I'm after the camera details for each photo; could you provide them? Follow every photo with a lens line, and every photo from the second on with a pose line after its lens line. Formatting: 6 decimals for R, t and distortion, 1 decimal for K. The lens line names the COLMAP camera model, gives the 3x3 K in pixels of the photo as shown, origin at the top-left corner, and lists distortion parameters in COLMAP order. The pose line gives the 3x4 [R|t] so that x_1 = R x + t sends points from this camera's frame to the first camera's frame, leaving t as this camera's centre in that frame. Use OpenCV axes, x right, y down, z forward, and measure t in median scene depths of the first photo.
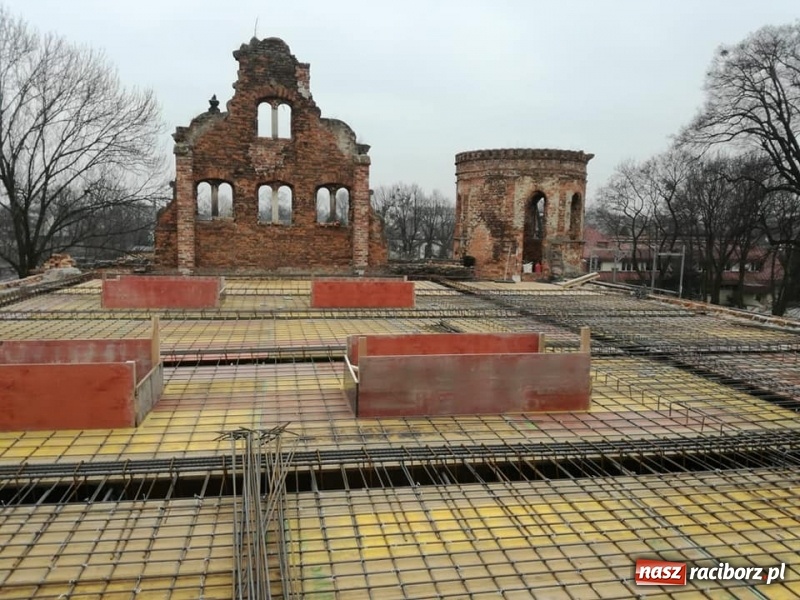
lens RADIAL K [[670.5, 0, 403.0], [0, 670.5, 305.3], [0, 0, 1]] dist [0.025670, -0.000318]
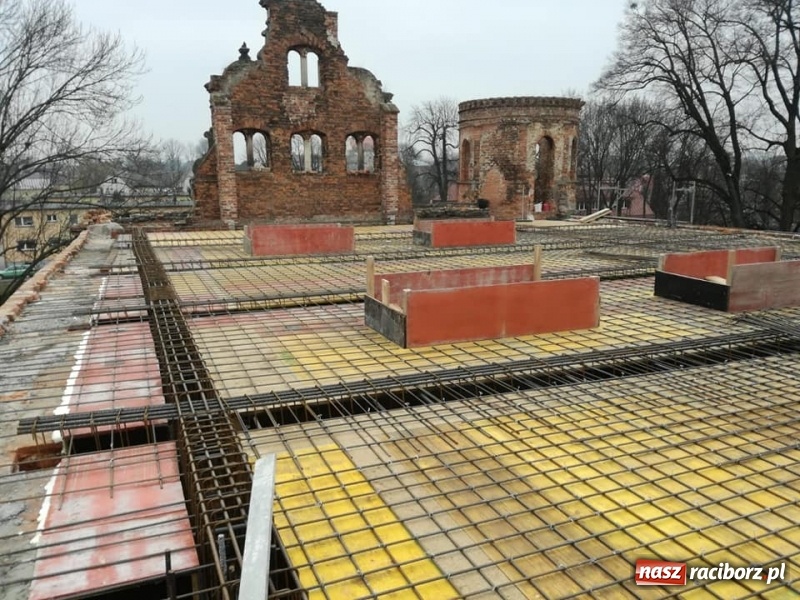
lens RADIAL K [[670.5, 0, 403.0], [0, 670.5, 305.3], [0, 0, 1]] dist [0.025670, -0.000318]
pose [[0.978413, -0.064225, 0.196427, -0.265607], [0.049294, 0.995576, 0.079986, 0.005105], [-0.200695, -0.068577, 0.977251, -0.043083]]
